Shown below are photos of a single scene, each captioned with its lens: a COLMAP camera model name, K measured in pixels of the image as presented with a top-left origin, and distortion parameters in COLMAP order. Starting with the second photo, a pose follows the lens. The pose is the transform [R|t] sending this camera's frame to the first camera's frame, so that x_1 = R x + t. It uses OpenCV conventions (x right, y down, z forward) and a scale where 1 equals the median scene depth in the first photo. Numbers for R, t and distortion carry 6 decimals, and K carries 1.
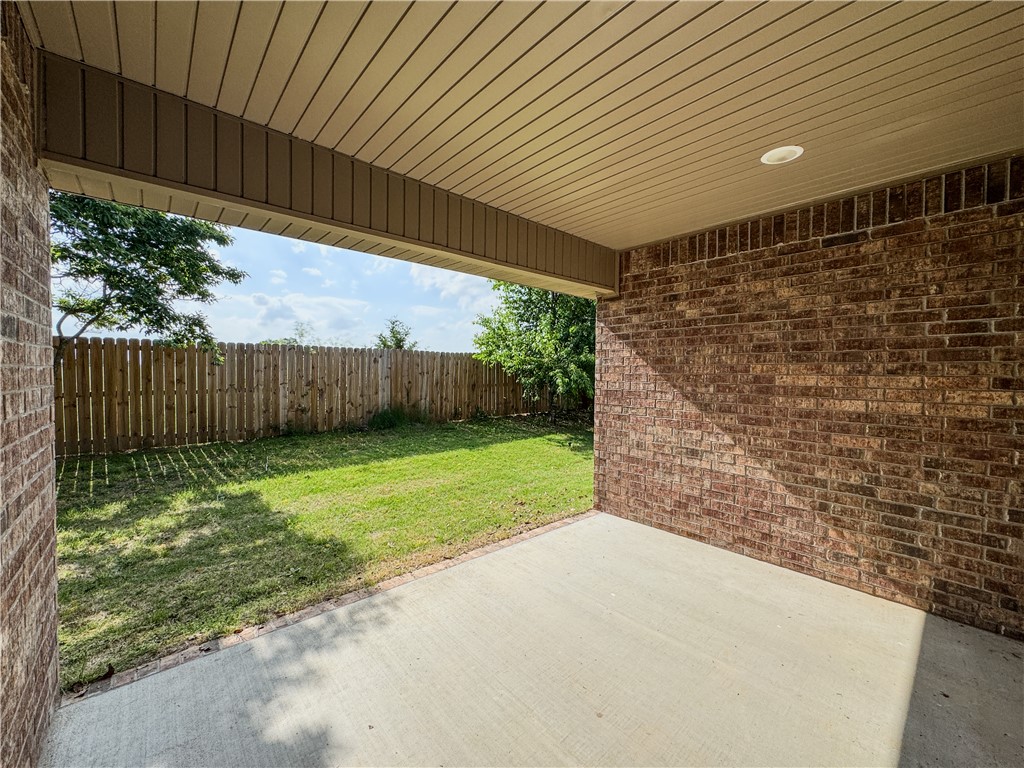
lens RADIAL K [[407.2, 0, 512.5], [0, 407.2, 384.1], [0, 0, 1]] dist [-0.001822, 0.000027]
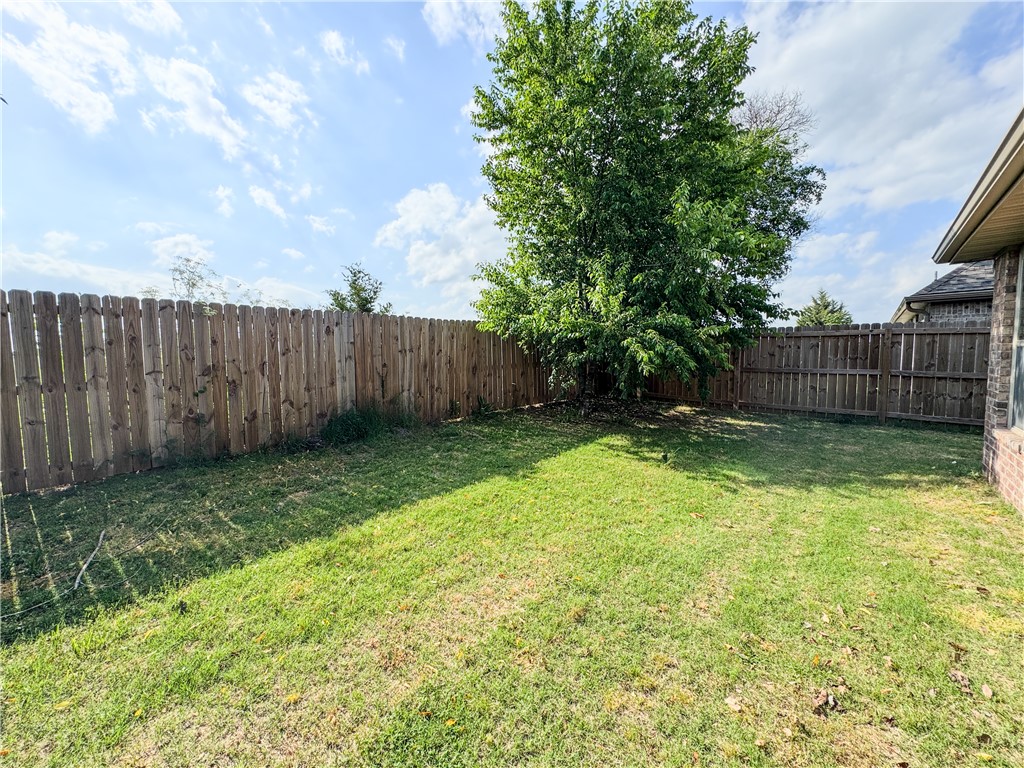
lens RADIAL K [[407.2, 0, 509.8], [0, 407.2, 382.8], [0, 0, 1]] dist [-0.001822, 0.000027]
pose [[0.992794, -0.030222, 0.115957, -0.136691], [0.025626, 0.998834, 0.040919, 0.002302], [-0.117058, -0.037652, 0.992411, 0.351026]]
